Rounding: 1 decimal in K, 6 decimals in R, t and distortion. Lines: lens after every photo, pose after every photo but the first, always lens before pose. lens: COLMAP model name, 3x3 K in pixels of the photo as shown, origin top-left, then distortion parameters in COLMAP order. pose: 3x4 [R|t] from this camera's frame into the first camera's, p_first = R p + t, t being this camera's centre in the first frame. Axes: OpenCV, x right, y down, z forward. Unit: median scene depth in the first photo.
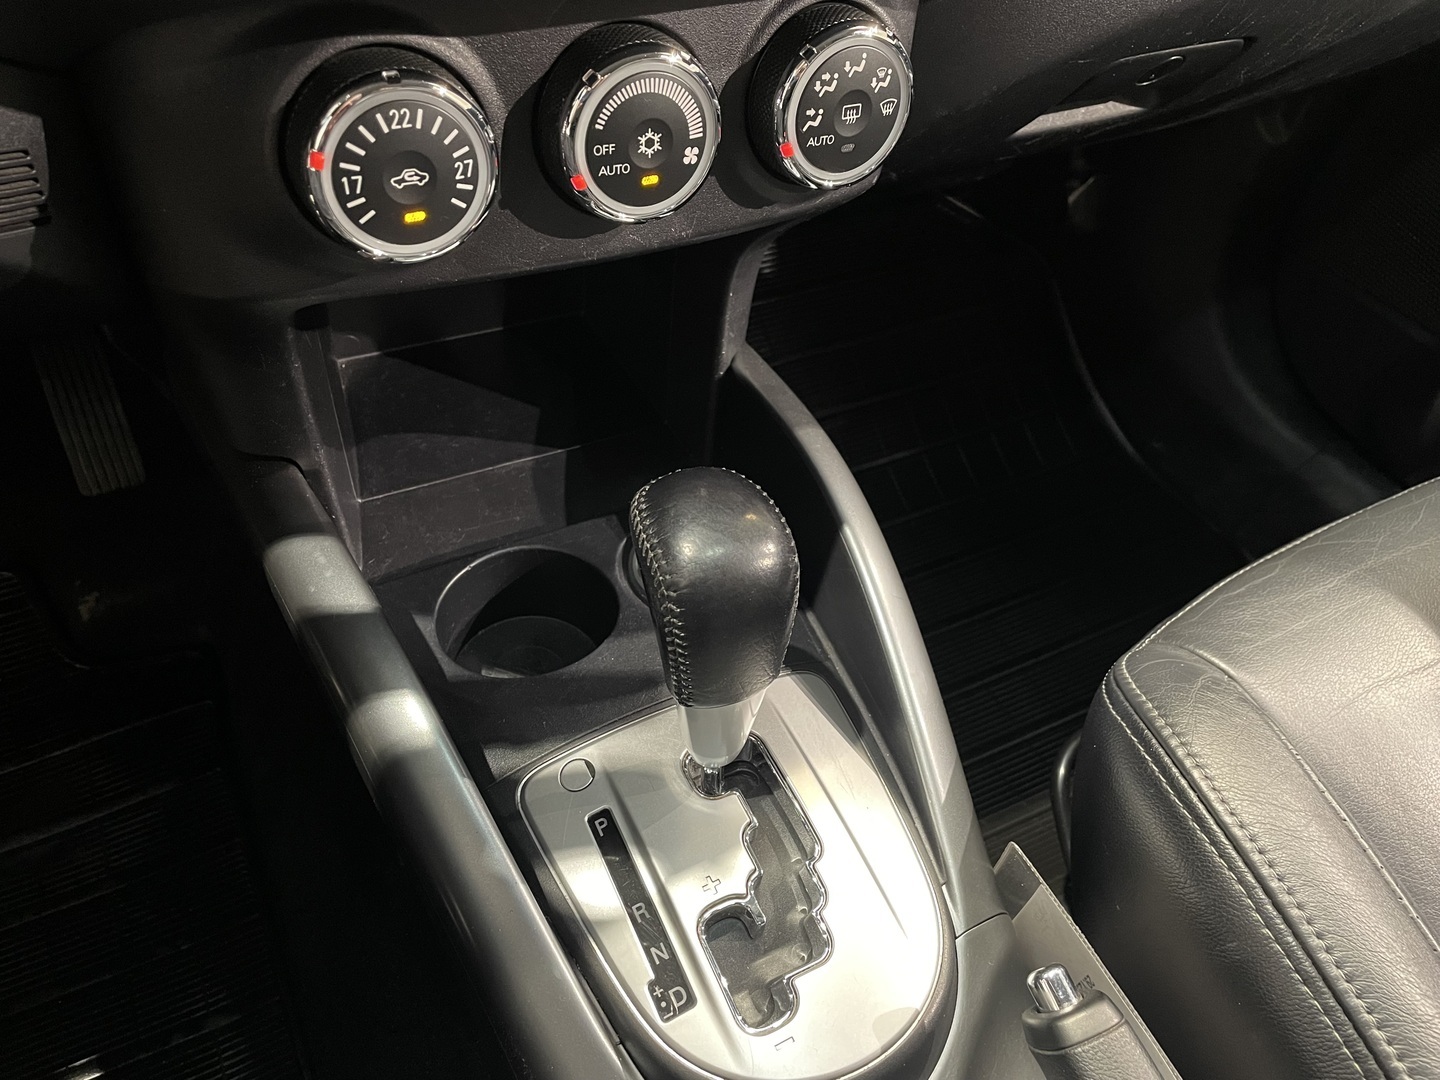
lens RADIAL K [[1101.6, 0, 734.0], [0, 1101.6, 550.4], [0, 0, 1]] dist [0.070799, -0.117882]
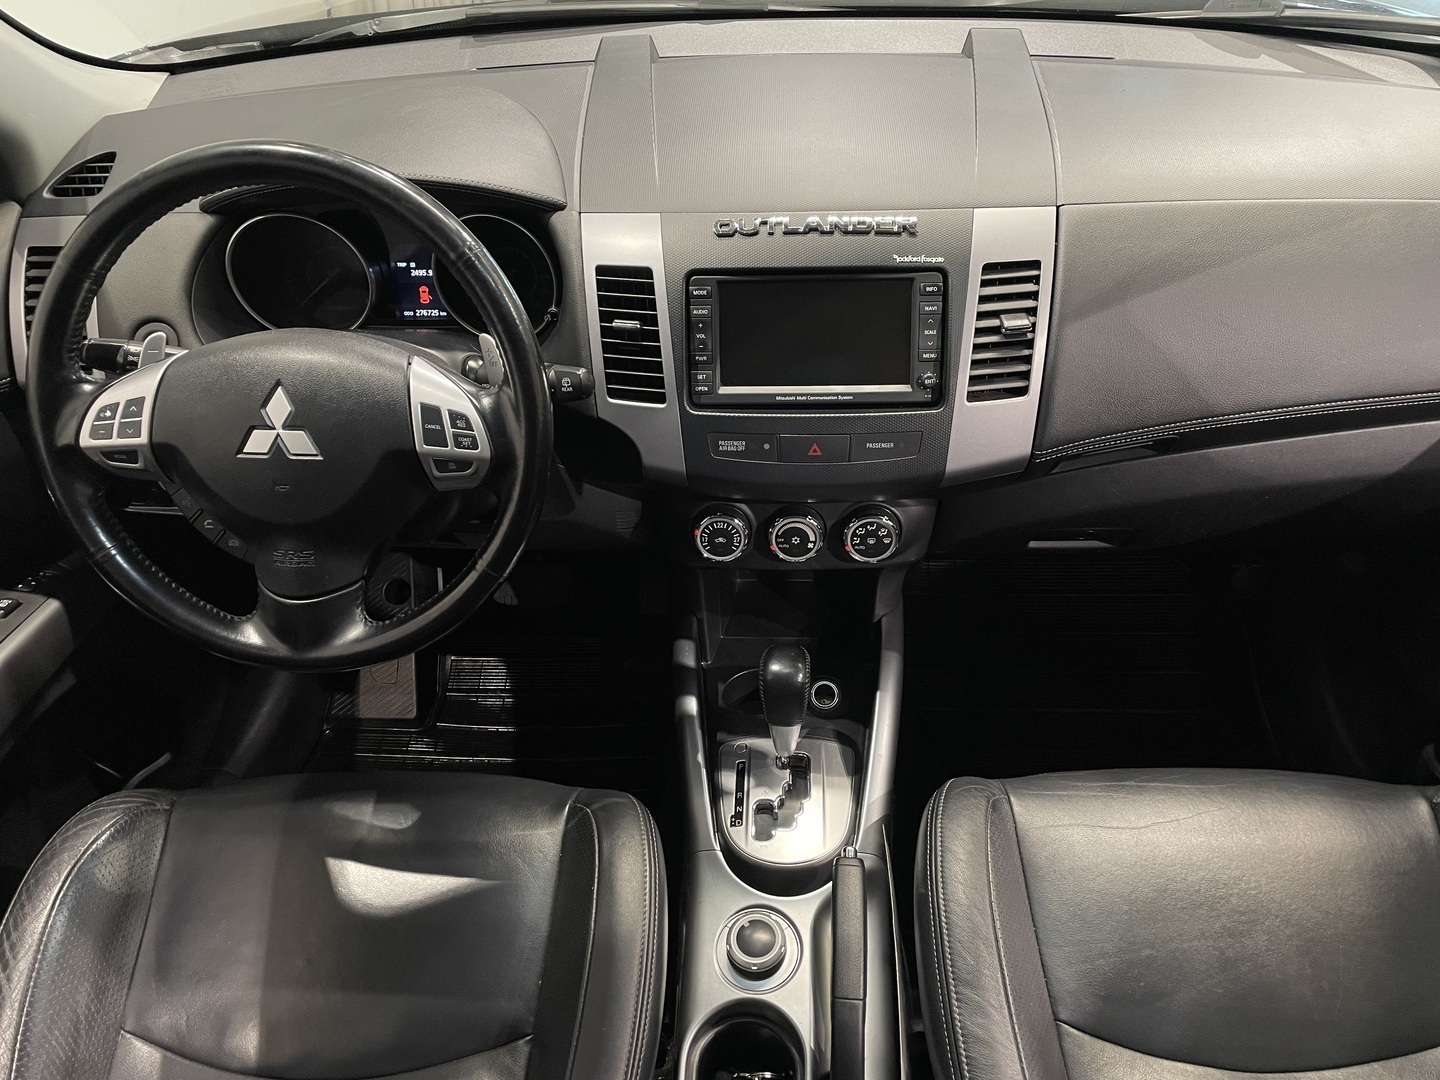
lens RADIAL K [[1101.6, 0, 734.0], [0, 1101.6, 550.4], [0, 0, 1]] dist [0.070799, -0.117882]
pose [[0.851900, 0.195714, -0.485759, 1.208091], [-0.287587, 0.950004, -0.121597, 0.089616], [0.437675, 0.243286, 0.865594, -1.663895]]
